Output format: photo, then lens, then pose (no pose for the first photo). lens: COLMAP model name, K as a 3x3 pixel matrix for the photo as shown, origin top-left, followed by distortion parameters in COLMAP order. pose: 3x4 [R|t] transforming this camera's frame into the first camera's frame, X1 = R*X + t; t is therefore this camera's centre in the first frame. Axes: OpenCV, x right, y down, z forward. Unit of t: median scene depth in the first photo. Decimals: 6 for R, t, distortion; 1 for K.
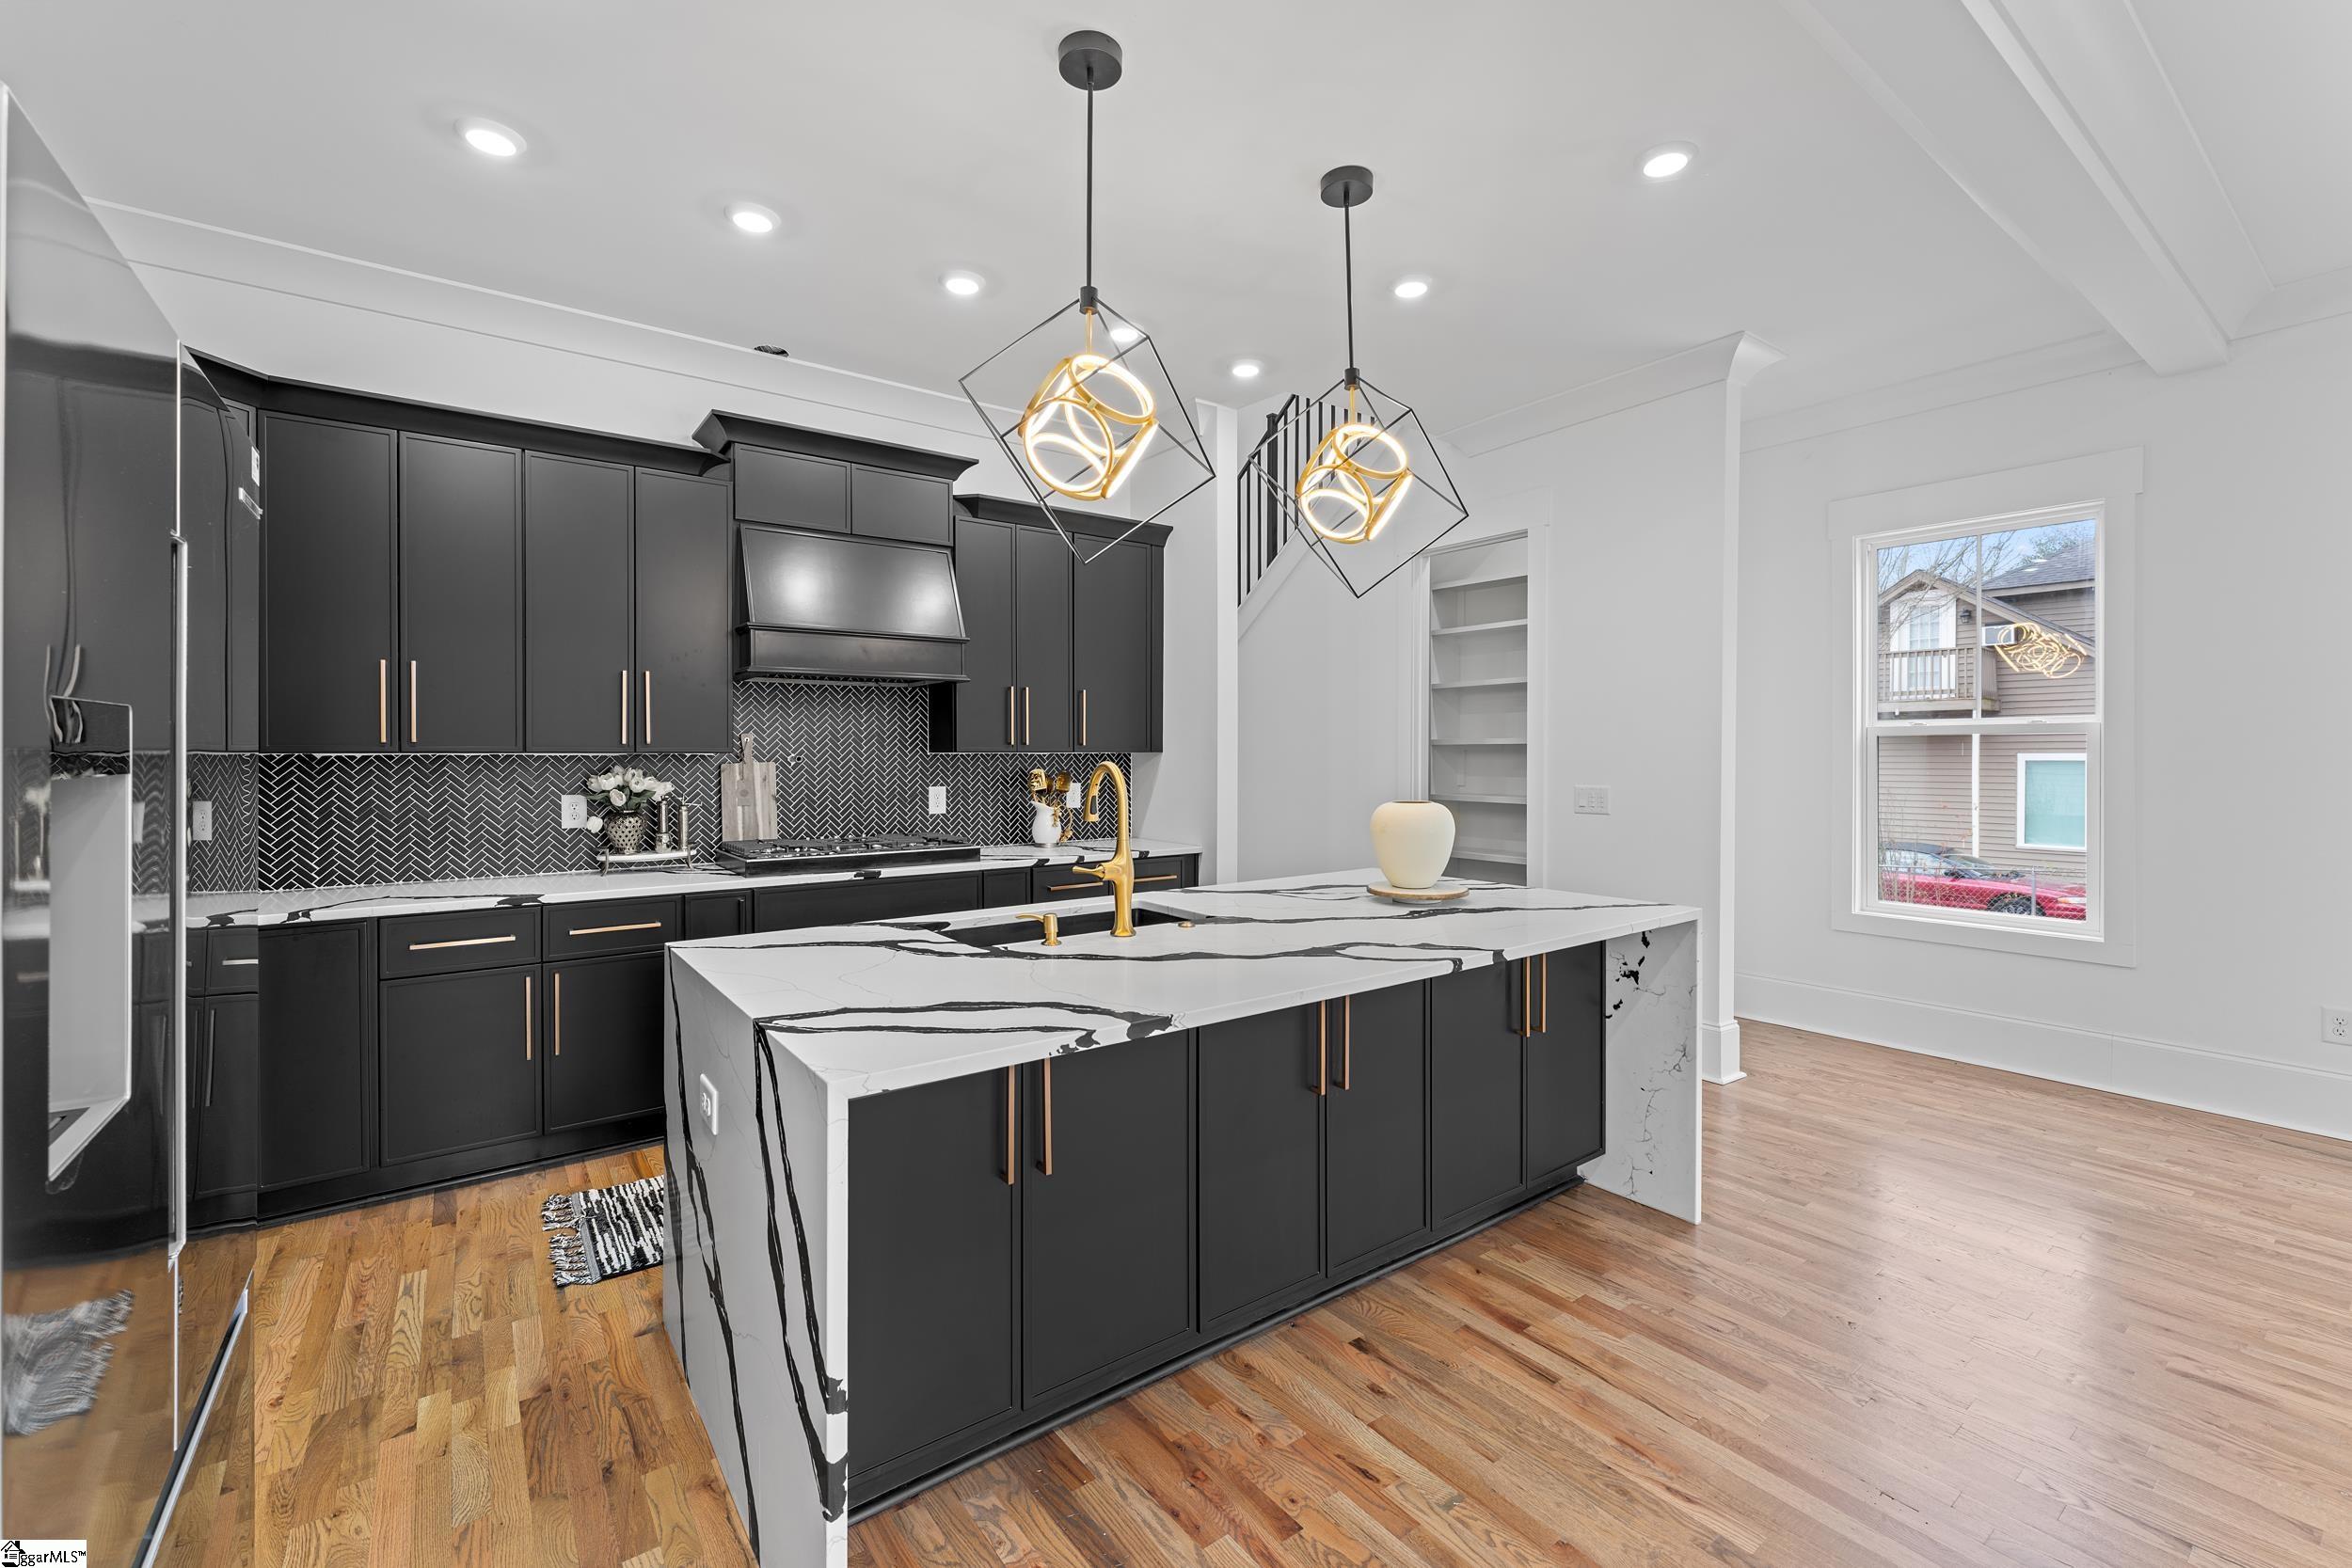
lens RADIAL K [[954.6, 0, 1157.3], [0, 954.6, 779.7], [0, 0, 1]] dist [0.001154, 0.000203]
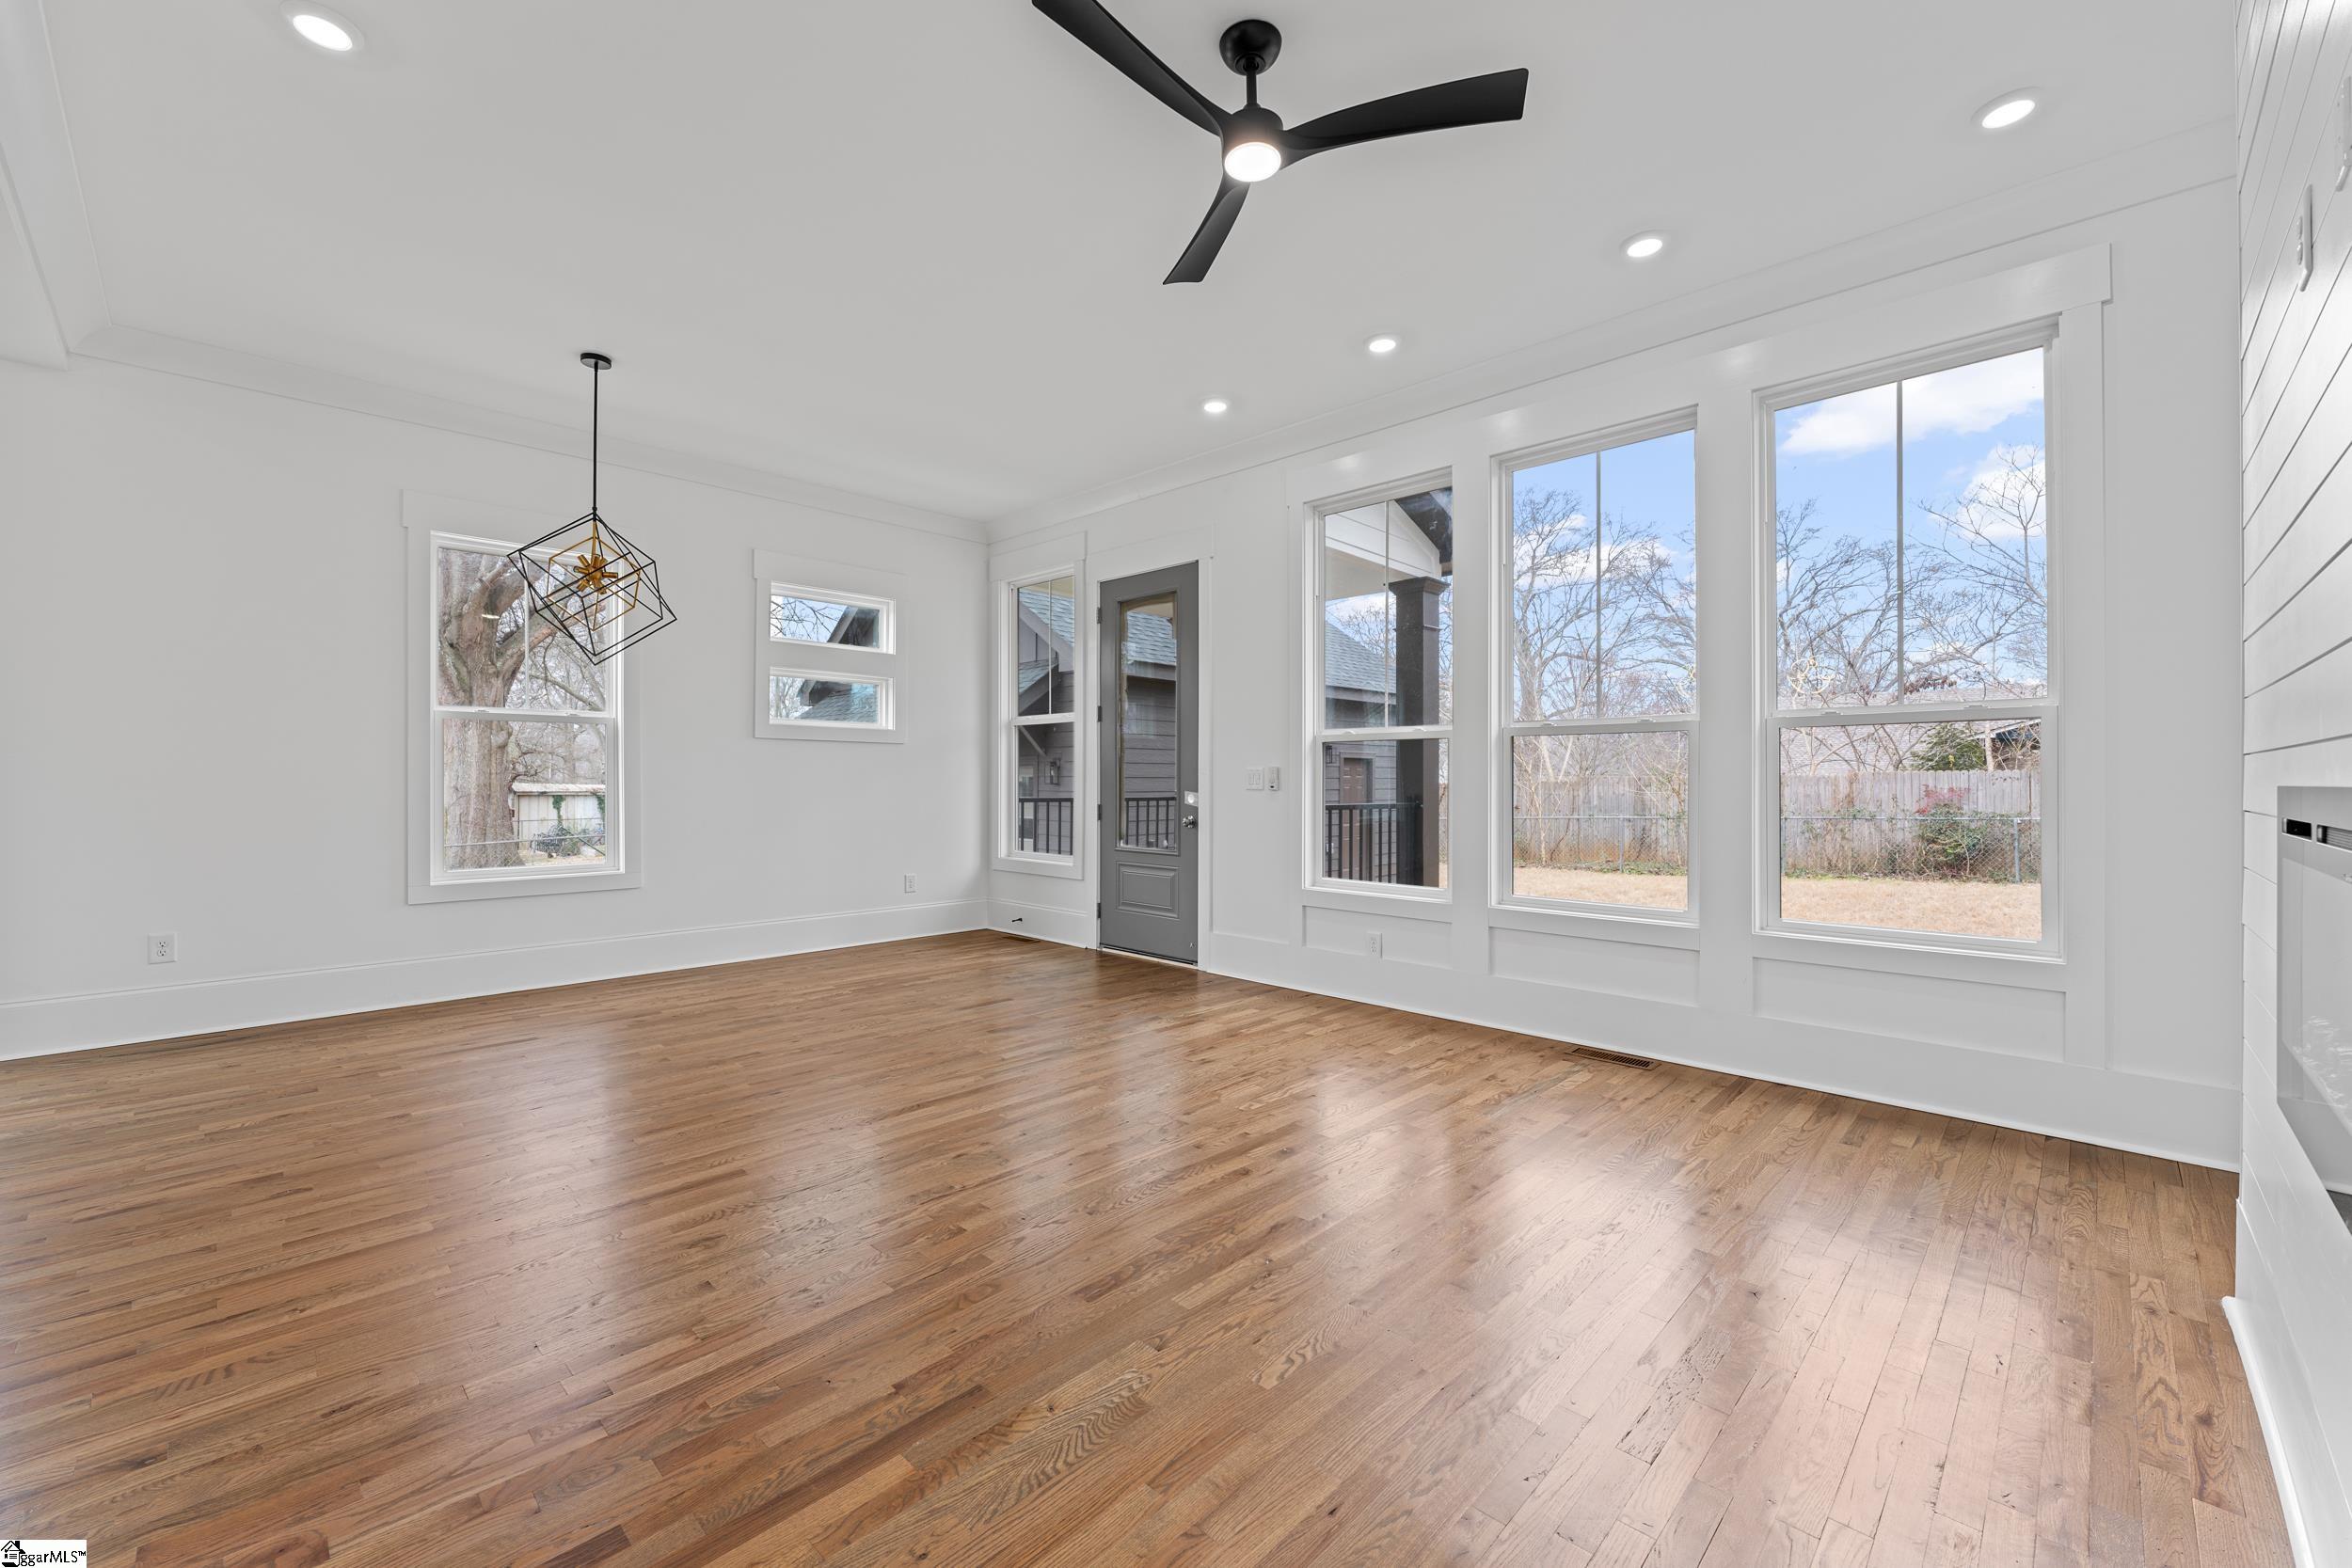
lens RADIAL K [[954.6, 0, 1190.3], [0, 954.6, 771.8], [0, 0, 1]] dist [0.001154, 0.000203]
pose [[-0.179035, 0.009059, 0.983801, -0.178904], [0.025404, 0.999667, -0.004582, 0.067921], [-0.983515, 0.024172, -0.179206, -0.067573]]
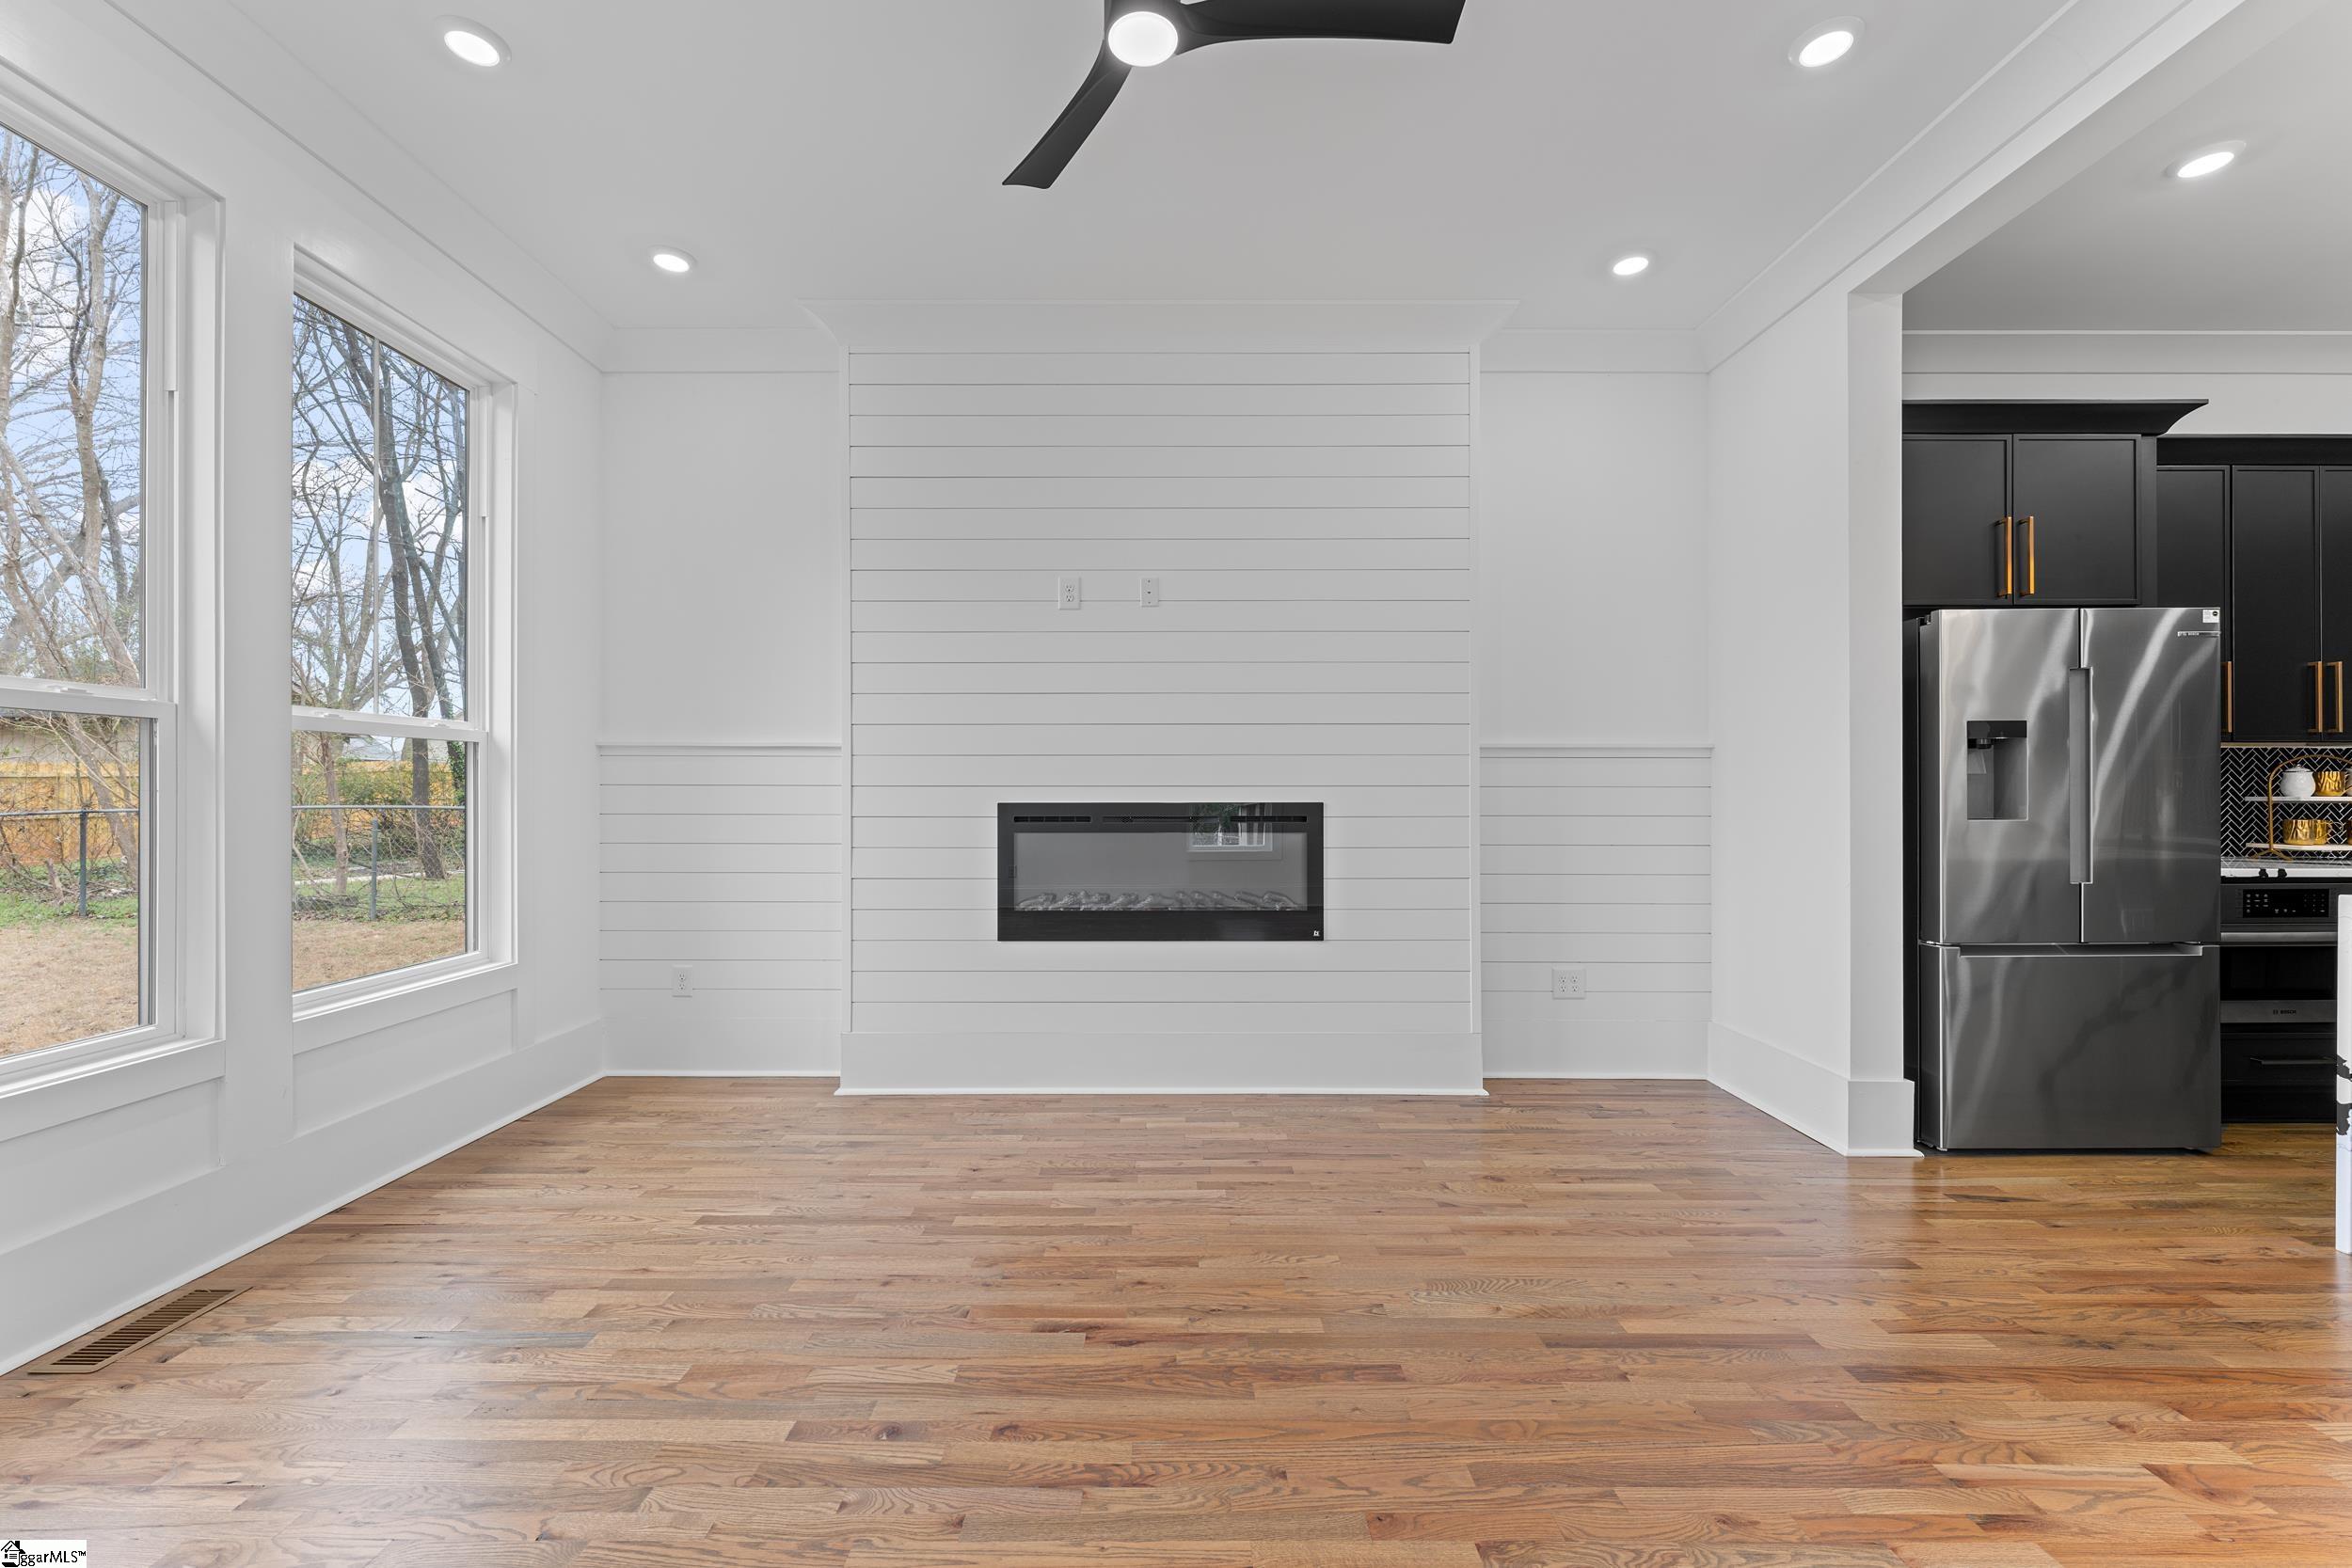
lens RADIAL K [[954.6, 0, 1156.1], [0, 954.6, 799.5], [0, 0, 1]] dist [0.001154, 0.000203]
pose [[-0.596481, 0.002154, -0.802624, 0.894572], [-0.021925, 0.999580, 0.018977, 0.058872], [0.802328, 0.028917, -0.596183, 0.095399]]
